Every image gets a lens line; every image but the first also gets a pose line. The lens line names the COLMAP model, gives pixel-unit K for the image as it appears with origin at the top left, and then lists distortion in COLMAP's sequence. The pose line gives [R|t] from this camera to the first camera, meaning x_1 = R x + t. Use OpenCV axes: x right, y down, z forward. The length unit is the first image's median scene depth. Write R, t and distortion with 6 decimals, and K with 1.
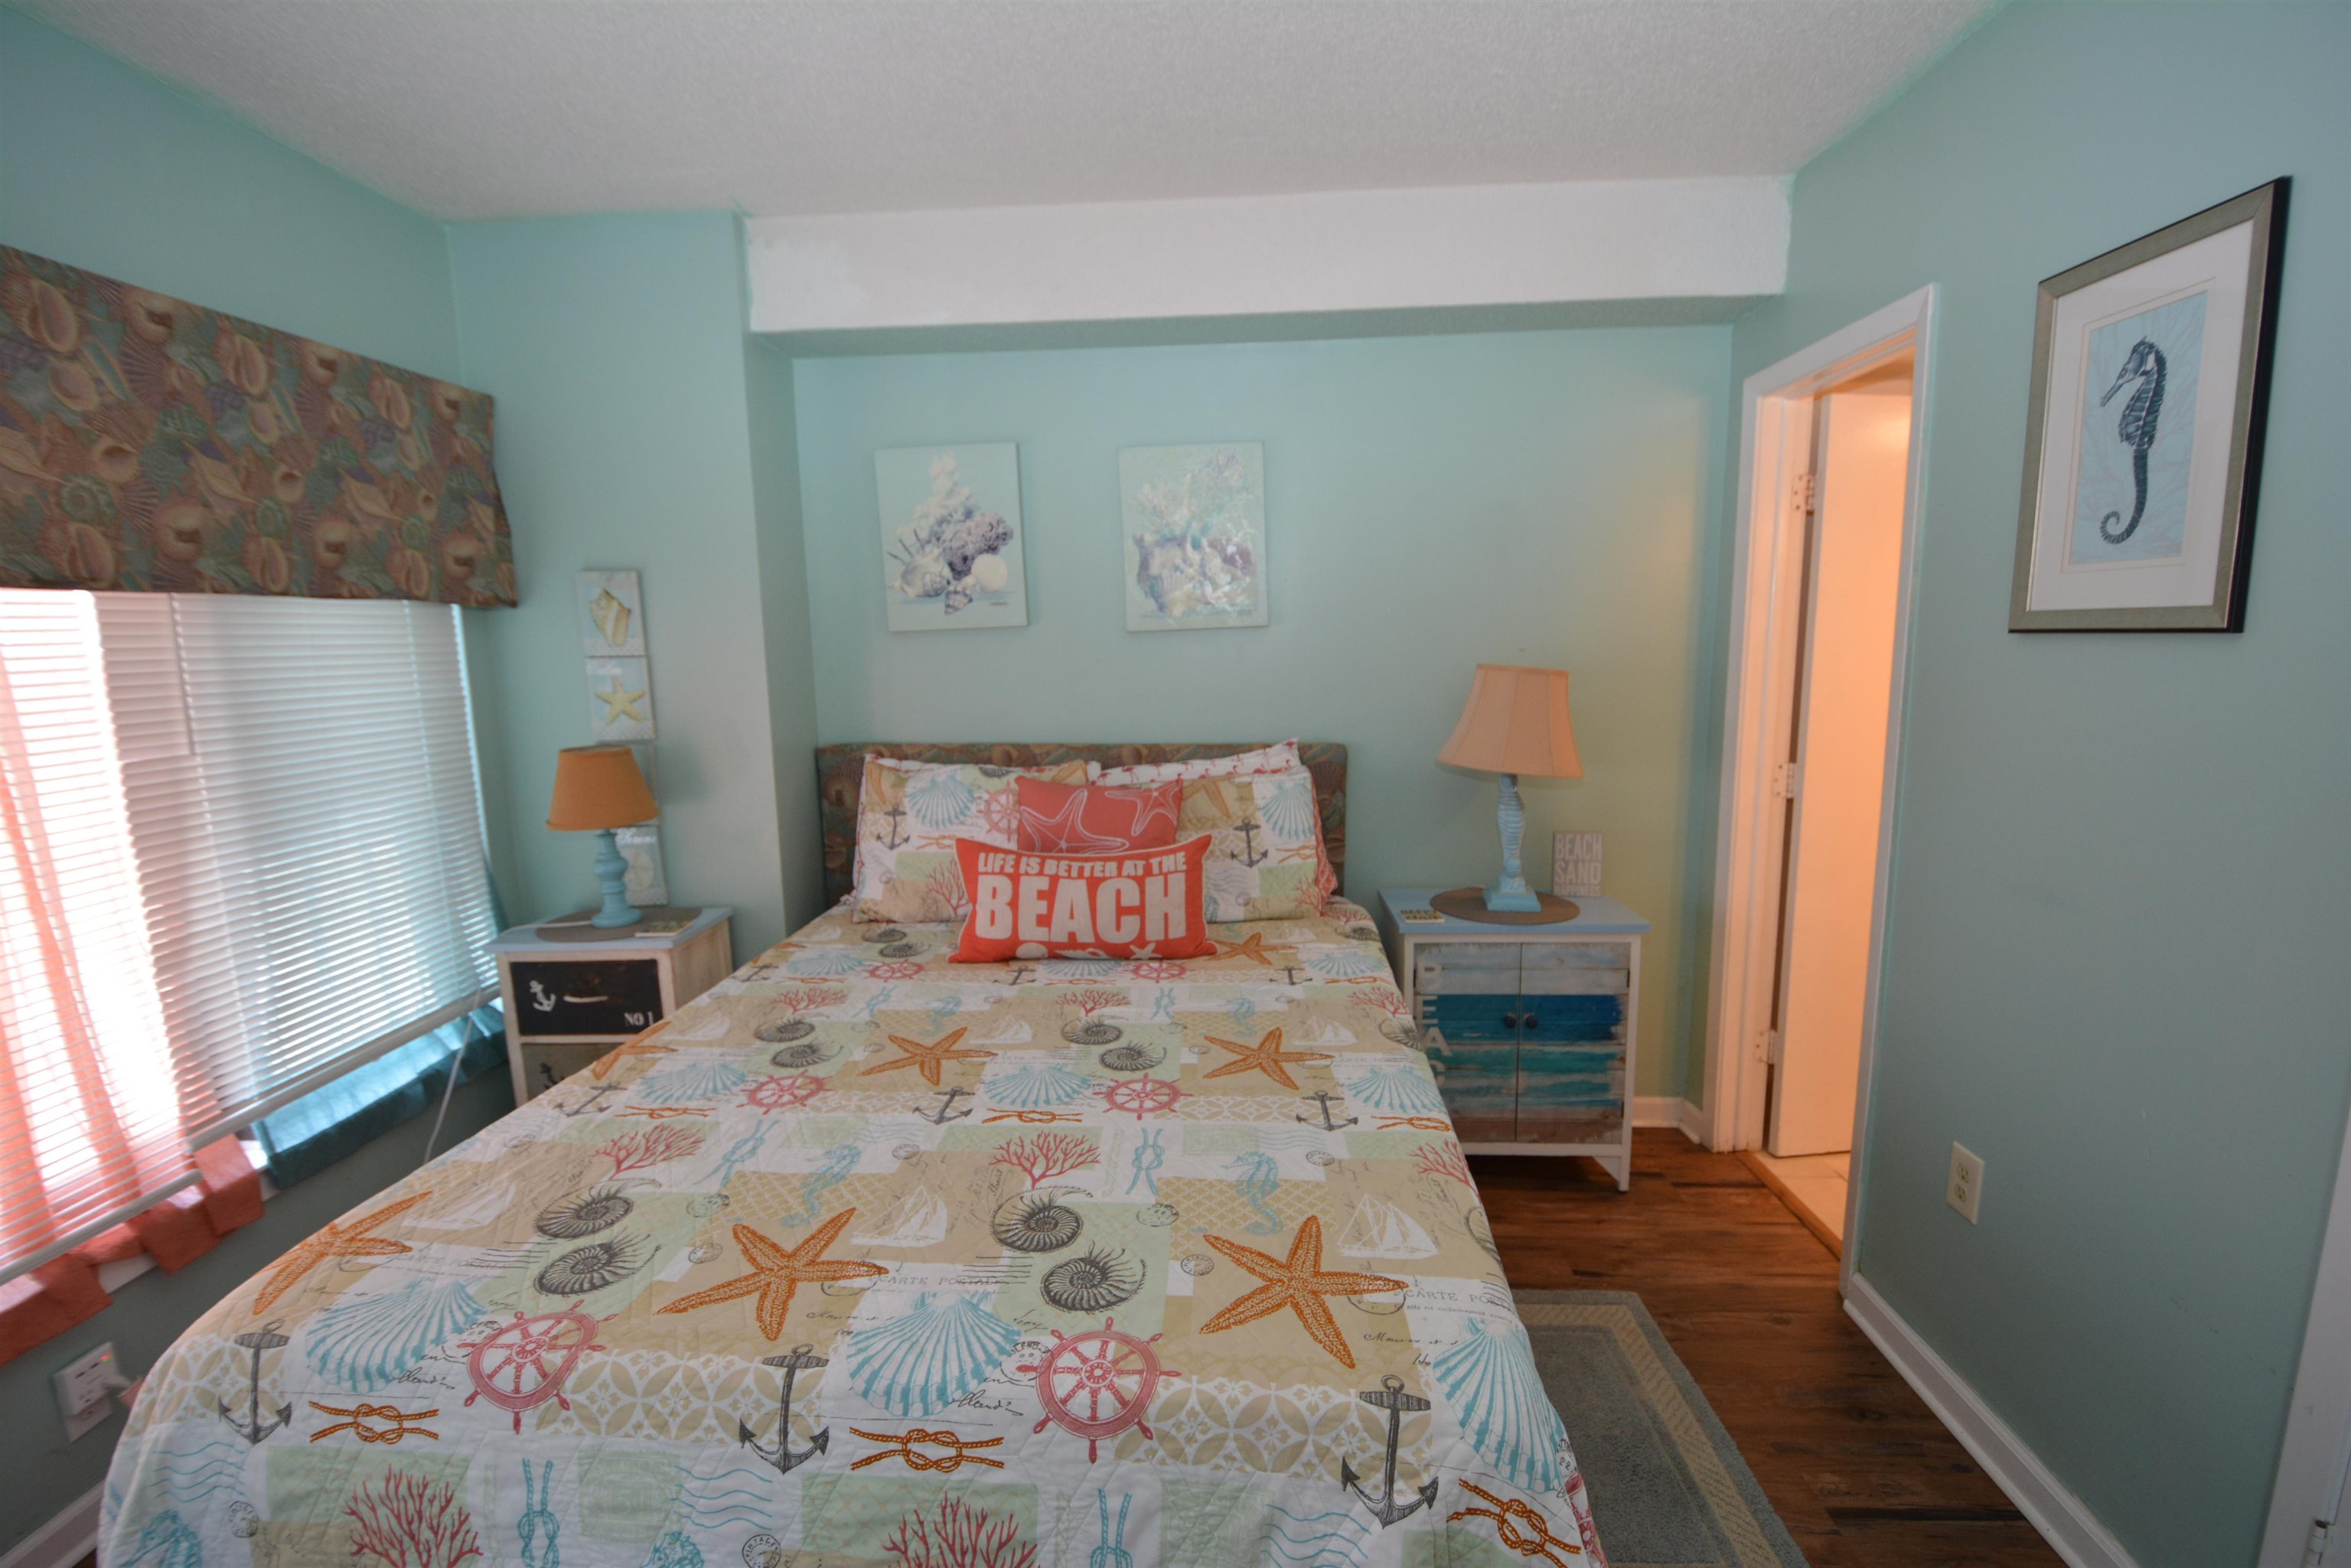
lens RADIAL K [[1034.7, 0, 1170.6], [0, 1034.7, 791.6], [0, 0, 1]] dist [0.011677, -0.019350]
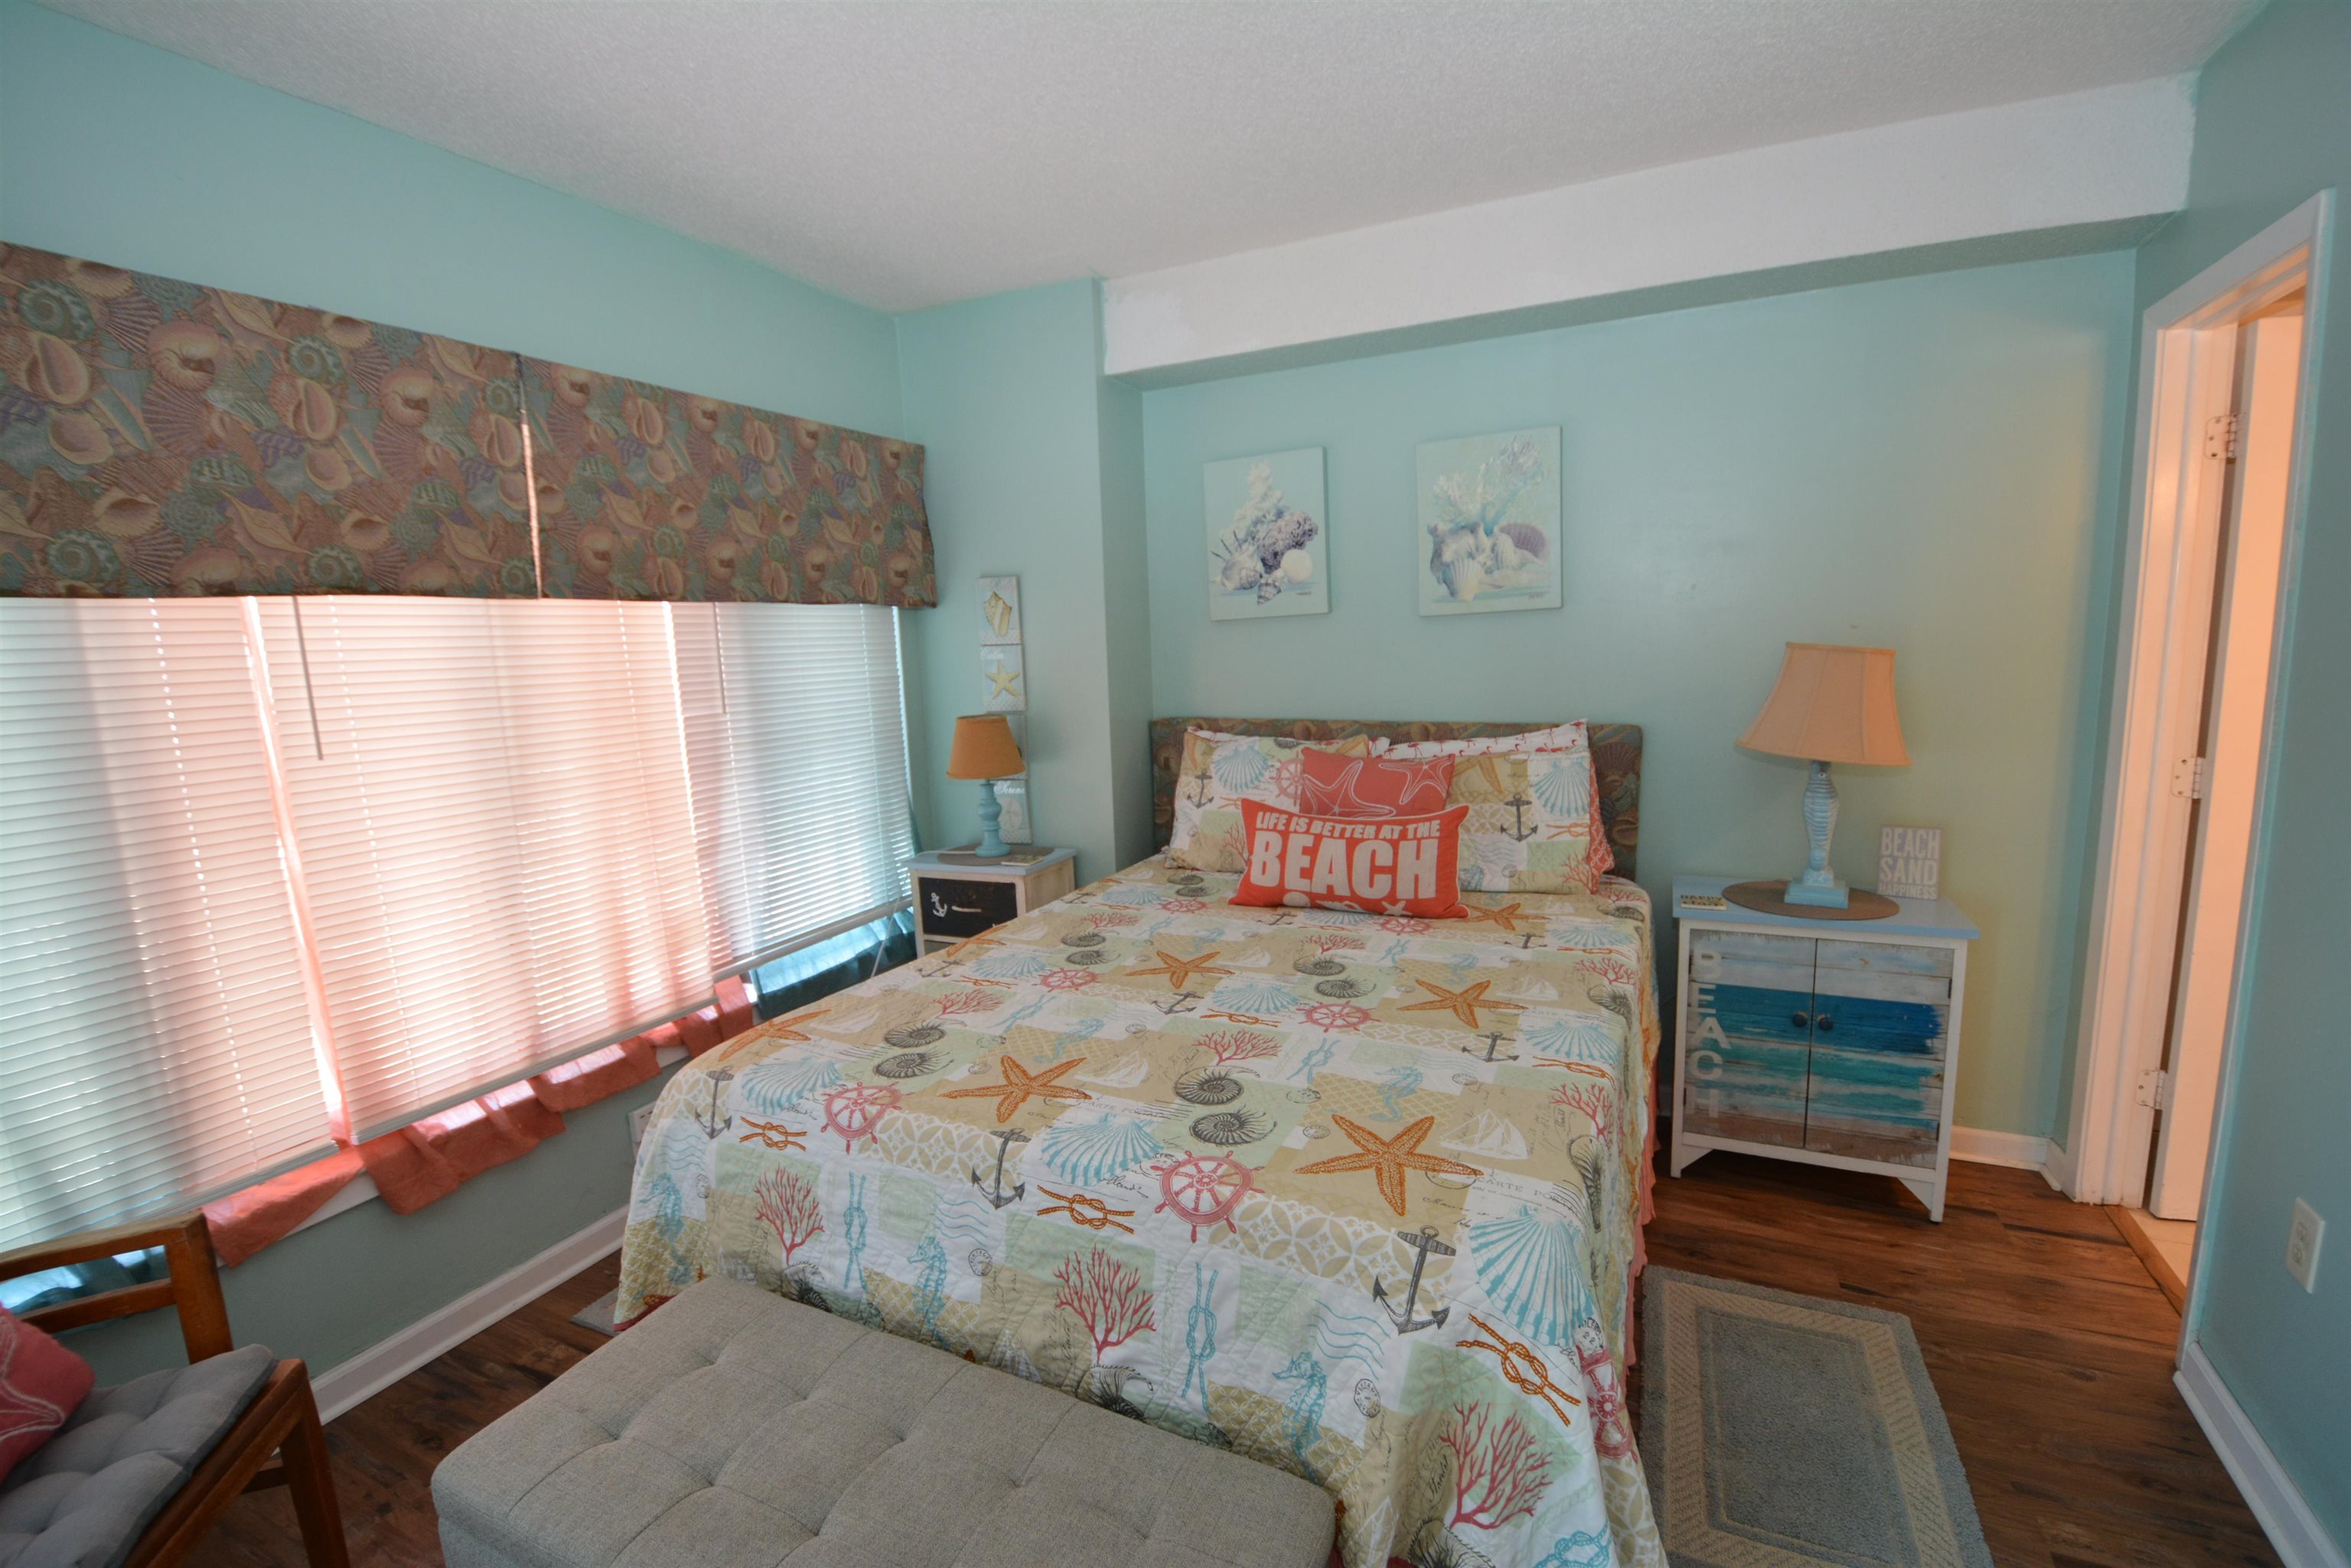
lens RADIAL K [[1034.7, 0, 1170.3], [0, 1034.7, 787.8], [0, 0, 1]] dist [0.011677, -0.019350]
pose [[0.925390, 0.041413, -0.376748, 0.162595], [-0.038275, 0.999142, 0.015815, 0.019003], [0.377080, -0.000215, 0.926181, -0.106042]]
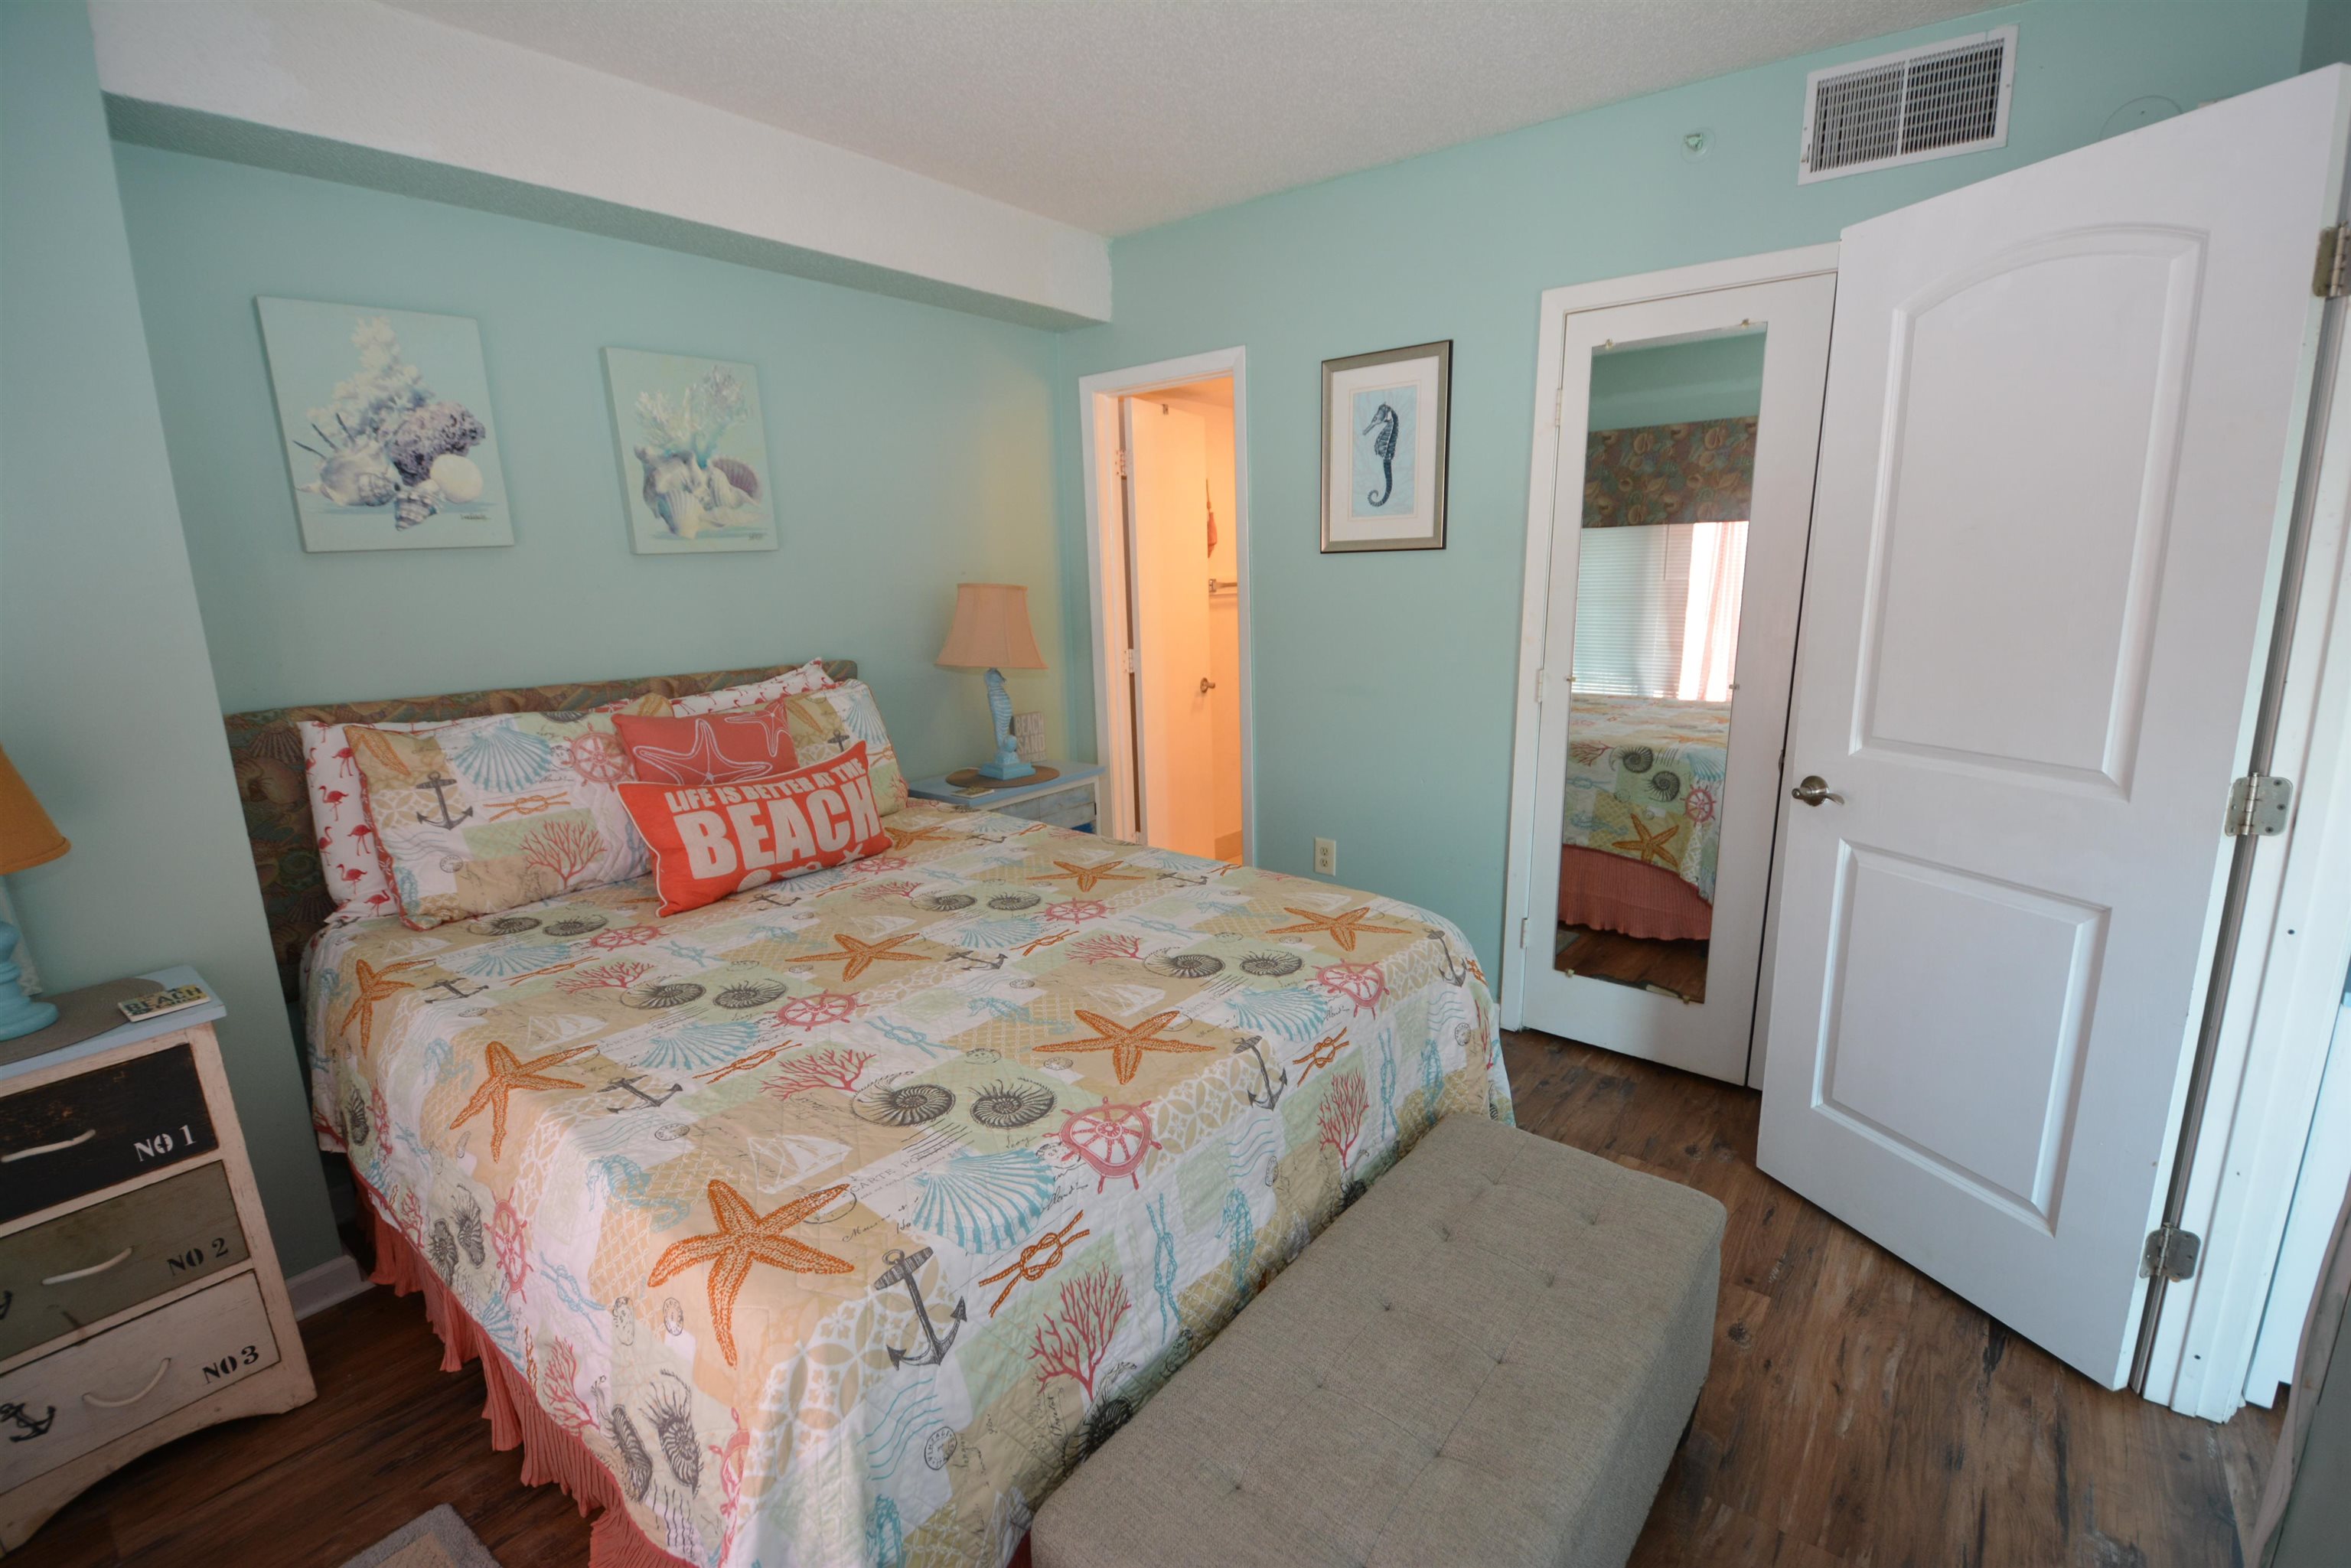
lens RADIAL K [[1034.7, 0, 1176.9], [0, 1034.7, 793.4], [0, 0, 1]] dist [0.011677, -0.019350]
pose [[0.570045, -0.172426, 0.803316, -0.682746], [0.134874, 0.984105, 0.115523, 0.015529], [-0.810467, 0.042493, 0.584241, 0.107507]]
